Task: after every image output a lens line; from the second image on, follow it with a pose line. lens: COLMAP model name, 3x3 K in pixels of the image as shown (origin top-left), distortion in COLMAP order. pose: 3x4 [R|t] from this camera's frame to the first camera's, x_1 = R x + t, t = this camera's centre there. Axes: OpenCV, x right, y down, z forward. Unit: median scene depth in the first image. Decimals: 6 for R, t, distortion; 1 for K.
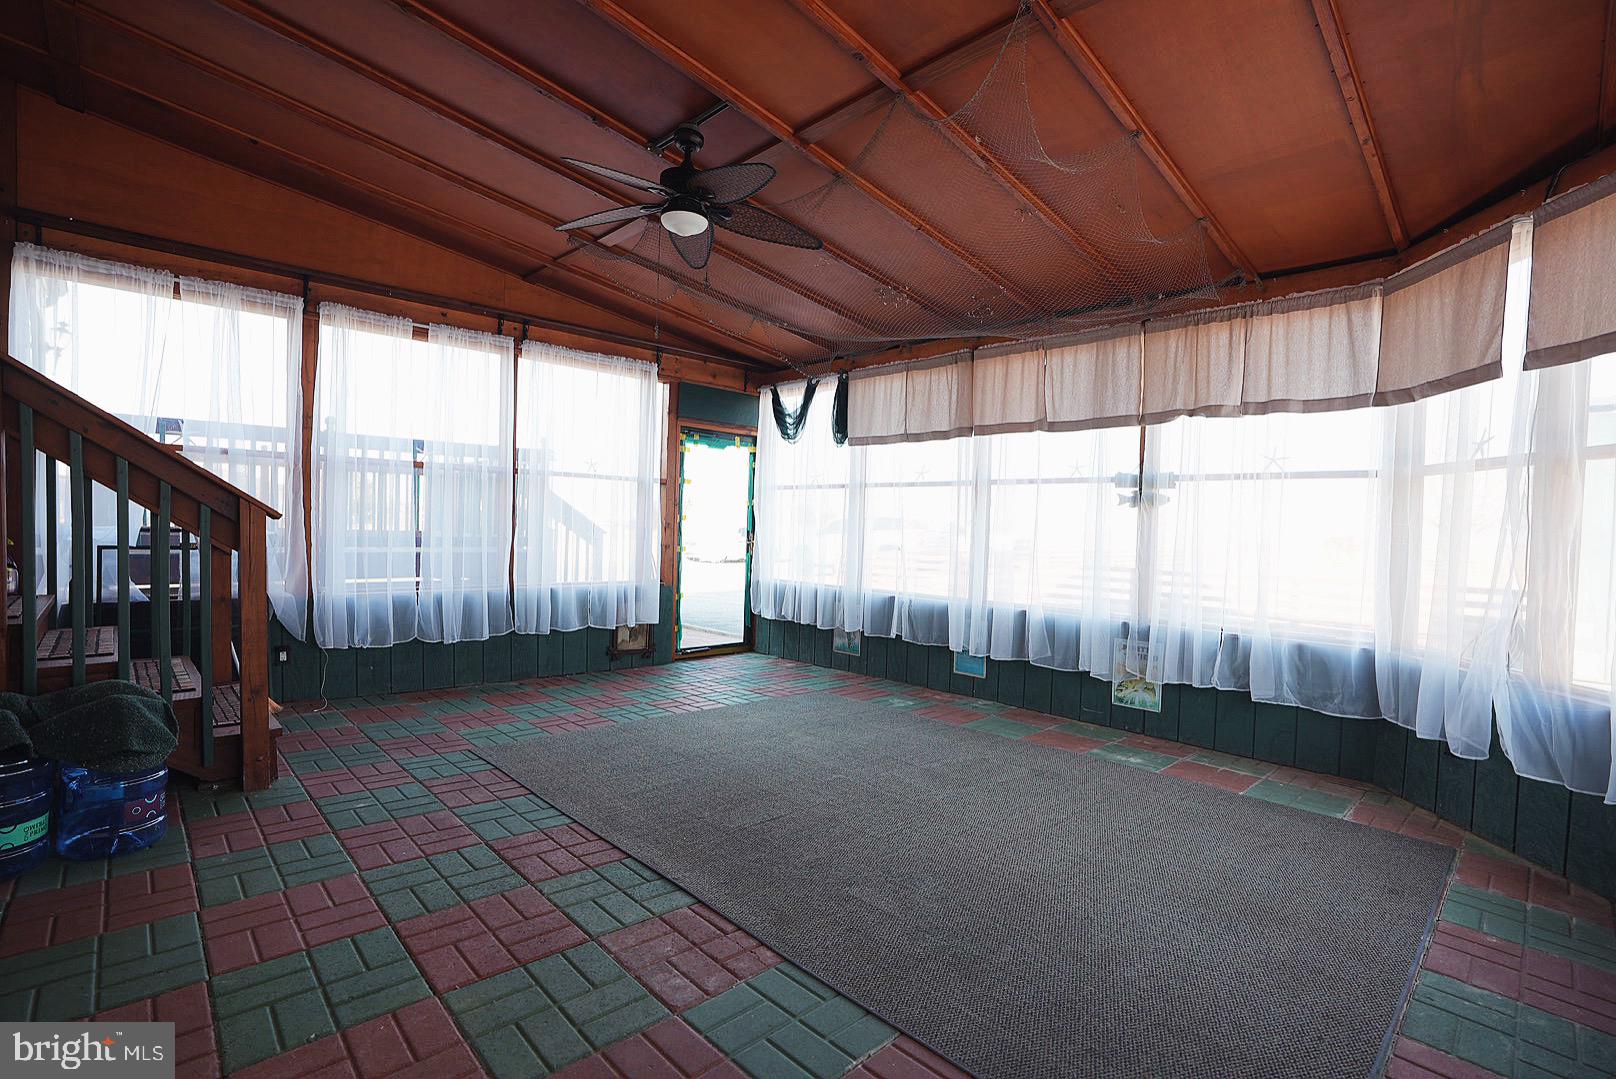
lens RADIAL K [[751.6, 0, 814.8], [0, 751.6, 550.6], [0, 0, 1]] dist [-0.073937, 0.030248]
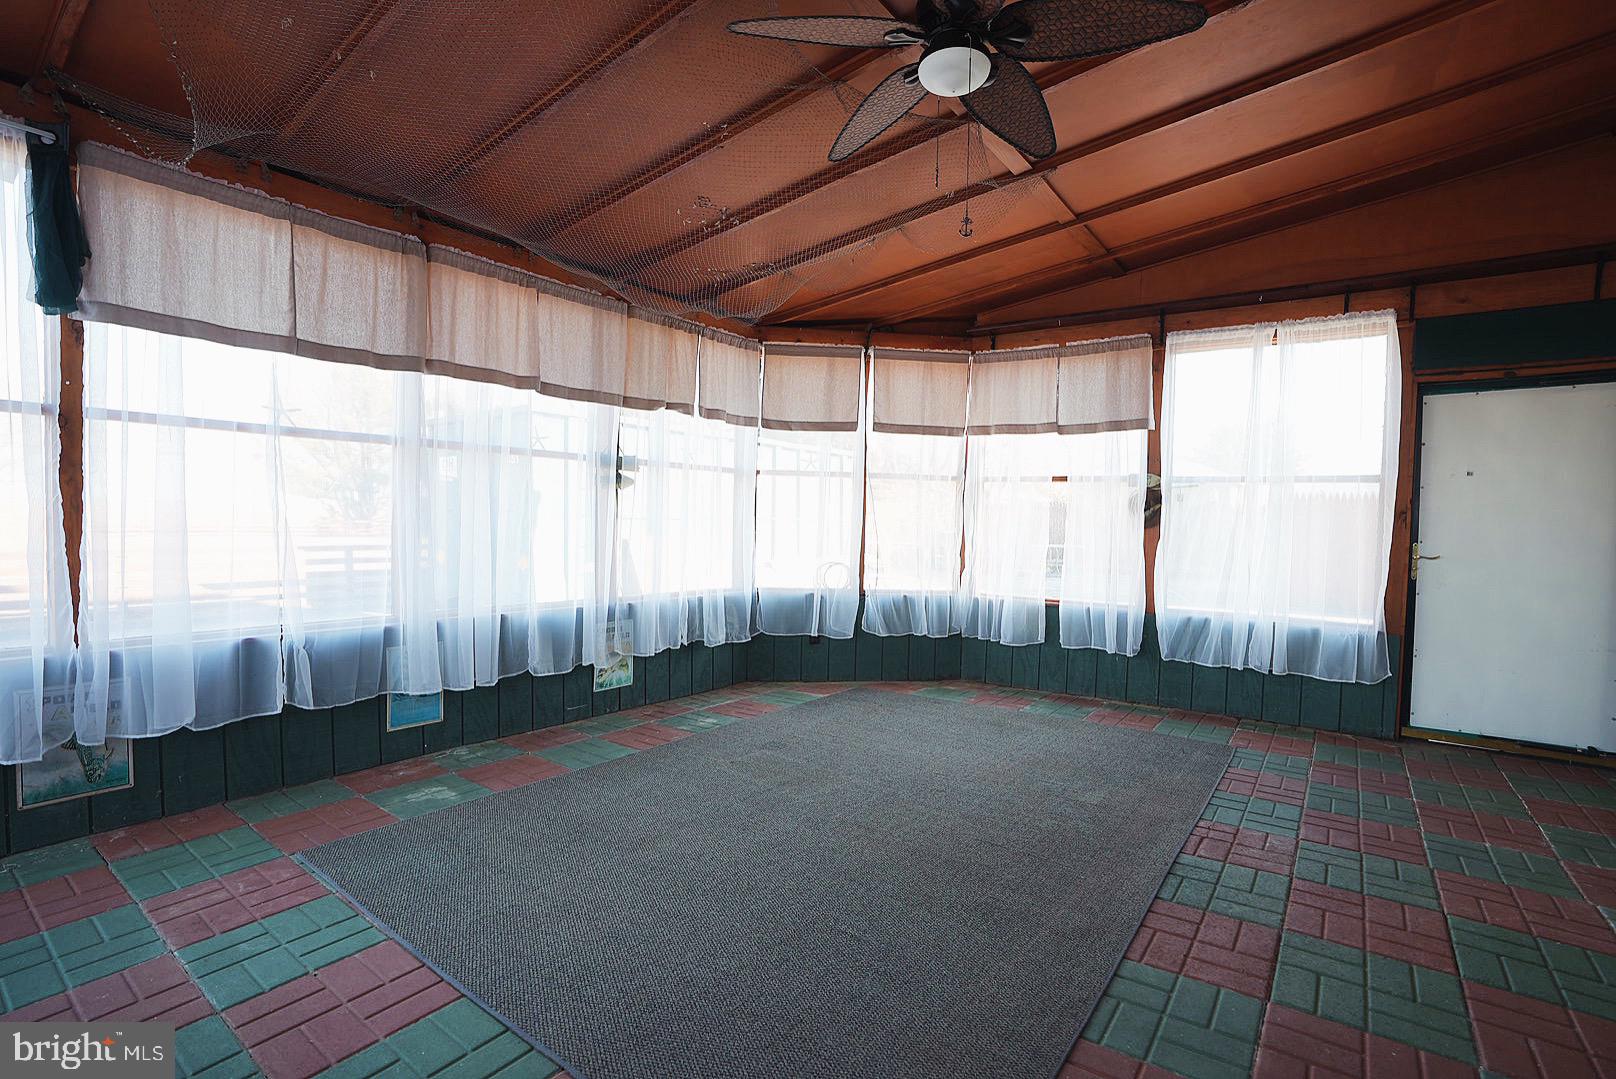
lens RADIAL K [[751.1, 0, 819.2], [0, 751.1, 549.3], [0, 0, 1]] dist [-0.075609, 0.032114]
pose [[-0.169971, -0.076280, 0.982492, -0.610603], [0.000843, 0.996988, 0.077551, -0.055338], [-0.985449, 0.014010, -0.169394, 0.912840]]
